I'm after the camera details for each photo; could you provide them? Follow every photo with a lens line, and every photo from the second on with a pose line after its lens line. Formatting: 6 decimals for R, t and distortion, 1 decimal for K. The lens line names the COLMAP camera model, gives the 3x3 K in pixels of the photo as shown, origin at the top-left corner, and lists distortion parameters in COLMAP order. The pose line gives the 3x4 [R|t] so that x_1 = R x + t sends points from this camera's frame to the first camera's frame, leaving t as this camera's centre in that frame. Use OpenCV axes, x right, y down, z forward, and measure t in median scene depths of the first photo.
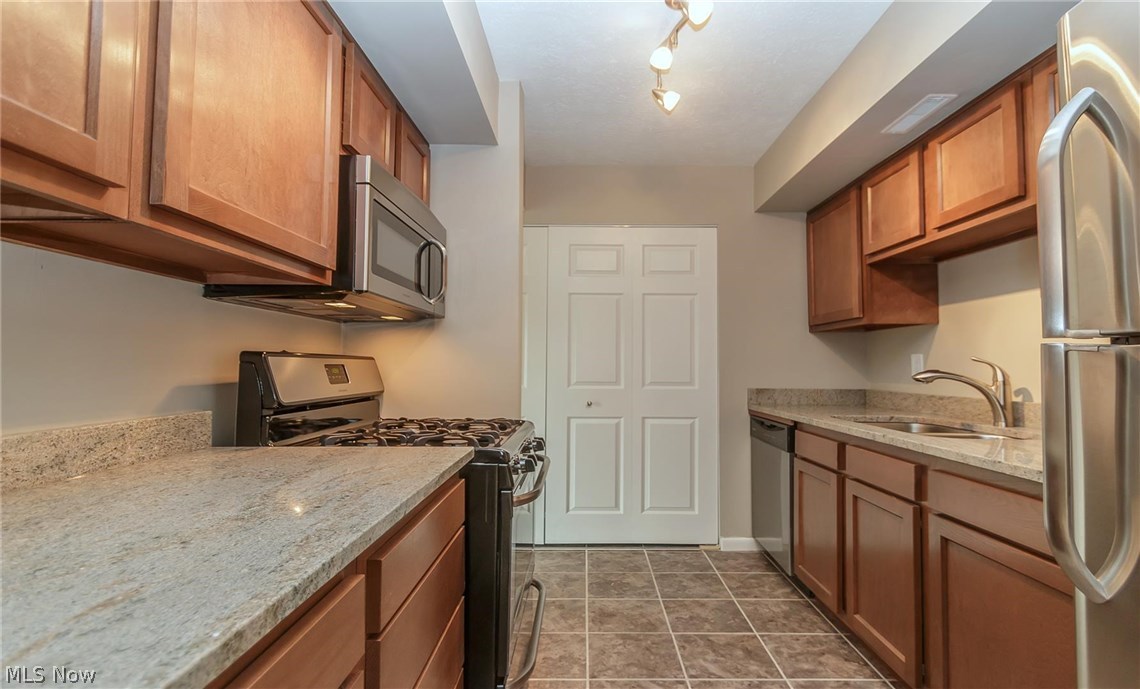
lens RADIAL K [[591.1, 0, 573.3], [0, 591.1, 341.1], [0, 0, 1]] dist [0.004855, 0.000466]
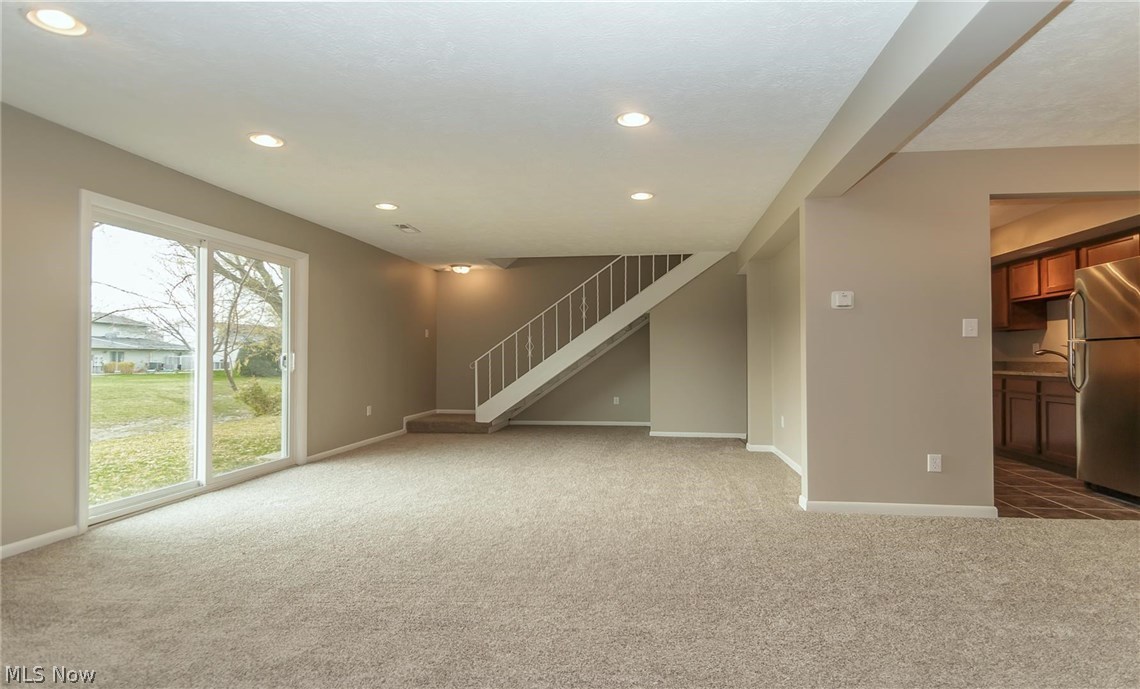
lens RADIAL K [[591.1, 0, 568.9], [0, 591.1, 344.8], [0, 0, 1]] dist [0.004855, 0.000466]
pose [[0.991247, -0.007550, -0.131806, -1.005893], [0.010778, 0.999659, 0.023793, -0.051729], [0.131581, -0.025005, 0.990990, -1.671074]]
